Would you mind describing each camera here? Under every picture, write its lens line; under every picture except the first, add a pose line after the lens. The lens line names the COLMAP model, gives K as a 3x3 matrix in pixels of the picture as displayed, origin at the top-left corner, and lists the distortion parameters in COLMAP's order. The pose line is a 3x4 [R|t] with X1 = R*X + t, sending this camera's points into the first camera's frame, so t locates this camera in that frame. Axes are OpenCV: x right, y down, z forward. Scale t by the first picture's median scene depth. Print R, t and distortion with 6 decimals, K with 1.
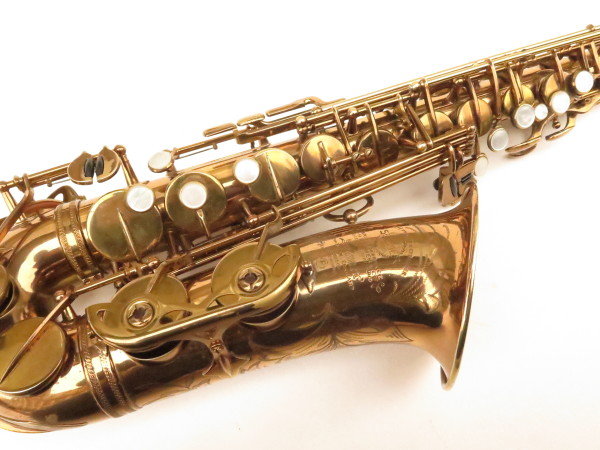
lens RADIAL K [[516.2, 0, 300.0], [0, 516.2, 225.0], [0, 0, 1]] dist [0.000575, 0.001889]
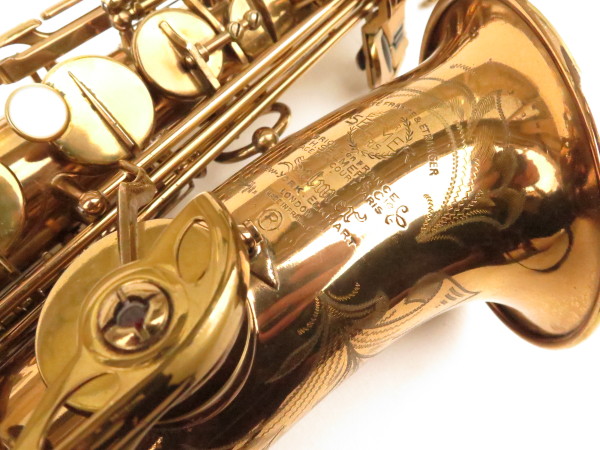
lens RADIAL K [[516.2, 0, 300.0], [0, 516.2, 225.0], [0, 0, 1]] dist [0.000575, 0.001889]
pose [[0.889147, -0.381305, 0.253030, -0.044201], [0.383025, 0.922667, 0.044470, 0.057041], [-0.250419, 0.057376, 0.966436, 0.461034]]
